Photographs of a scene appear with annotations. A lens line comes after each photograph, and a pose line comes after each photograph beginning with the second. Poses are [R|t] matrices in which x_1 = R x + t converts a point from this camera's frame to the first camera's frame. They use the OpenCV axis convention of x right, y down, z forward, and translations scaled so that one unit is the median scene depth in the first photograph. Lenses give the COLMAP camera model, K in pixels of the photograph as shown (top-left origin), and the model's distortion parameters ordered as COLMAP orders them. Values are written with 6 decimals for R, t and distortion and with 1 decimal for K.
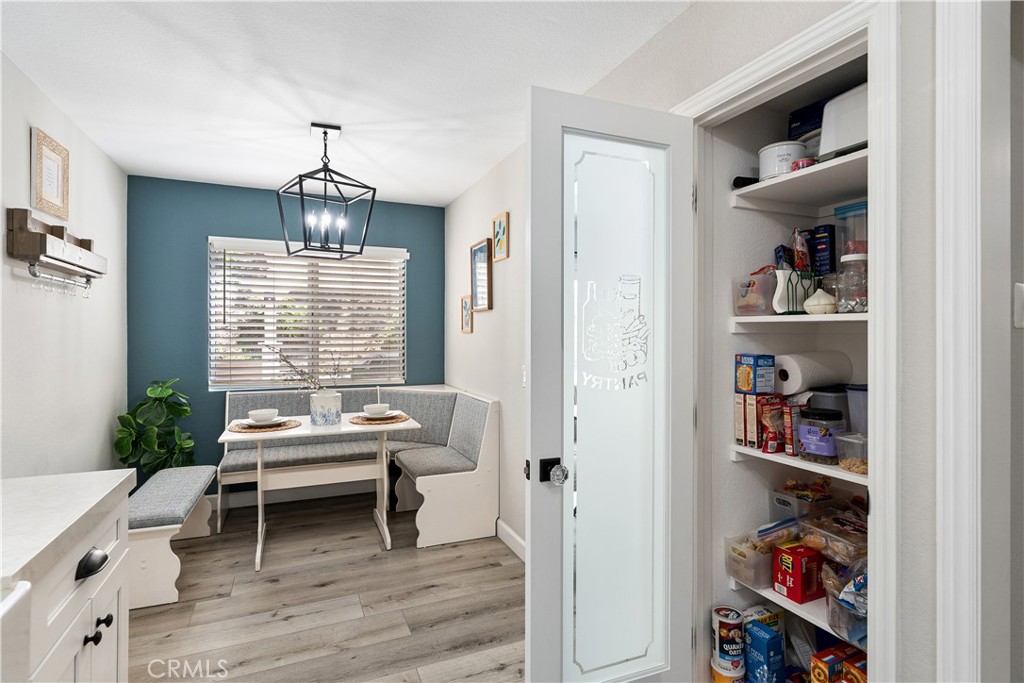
lens RADIAL K [[521.4, 0, 514.8], [0, 521.4, 331.3], [0, 0, 1]] dist [0.000296, -0.002061]
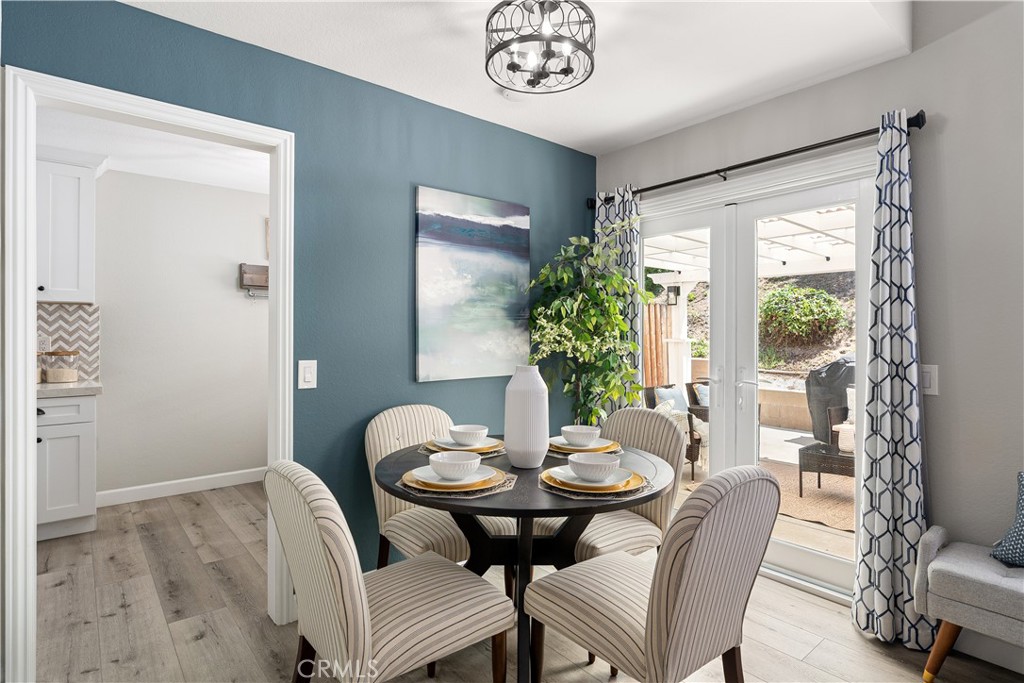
lens RADIAL K [[521.4, 0, 515.6], [0, 521.4, 334.3], [0, 0, 1]] dist [0.000296, -0.002061]
pose [[0.271169, -0.008670, -0.962493, 0.810548], [0.002444, 0.999962, -0.008319, 0.033117], [0.962529, -0.000096, 0.271180, 0.930855]]
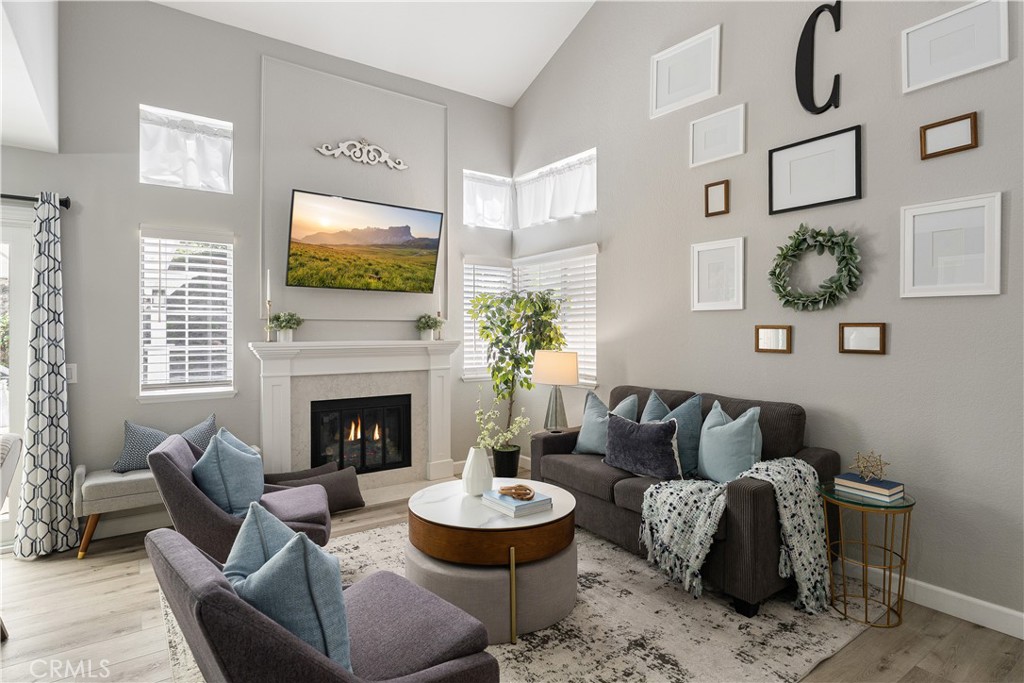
lens RADIAL K [[537.7, 0, 515.8], [0, 537.7, 331.4], [0, 0, 1]] dist [-0.005094, -0.001001]
pose [[0.979703, -0.006822, 0.200336, 0.948519], [0.006260, 0.999974, 0.003437, 0.007835], [-0.200355, -0.002113, 0.979721, 0.444000]]
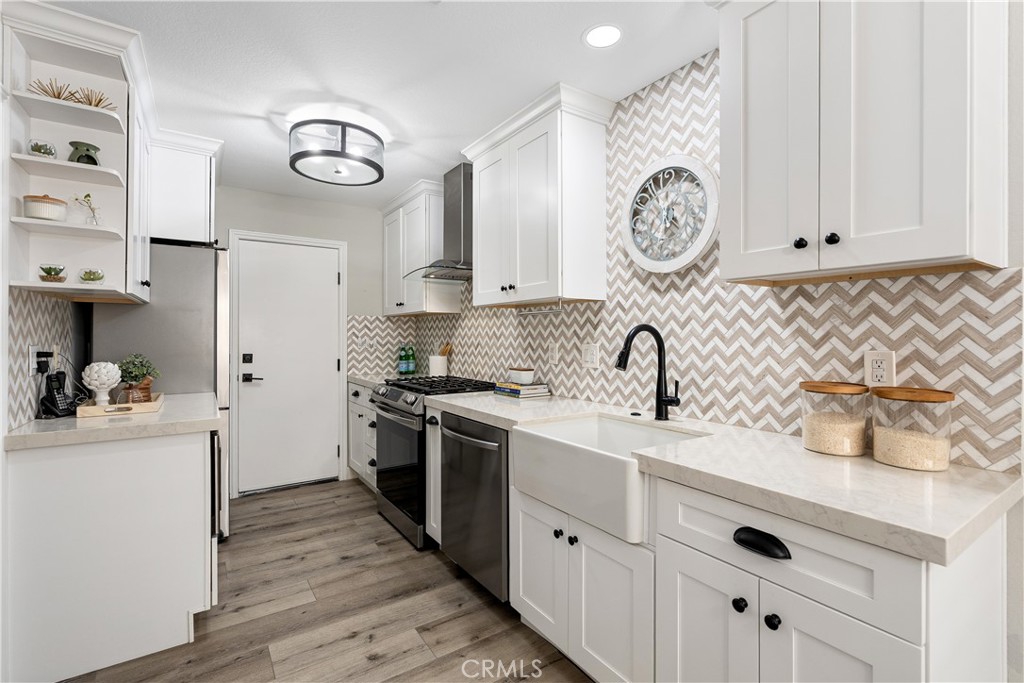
lens RADIAL K [[468.8, 0, 511.5], [0, 468.8, 329.4], [0, 0, 1]] dist [-0.002140, 0.000293]
pose [[-0.986467, -0.007388, -0.163796, -0.066038], [-0.005531, 0.999915, -0.011796, 0.013412], [0.163869, -0.010730, -0.986424, 0.661619]]
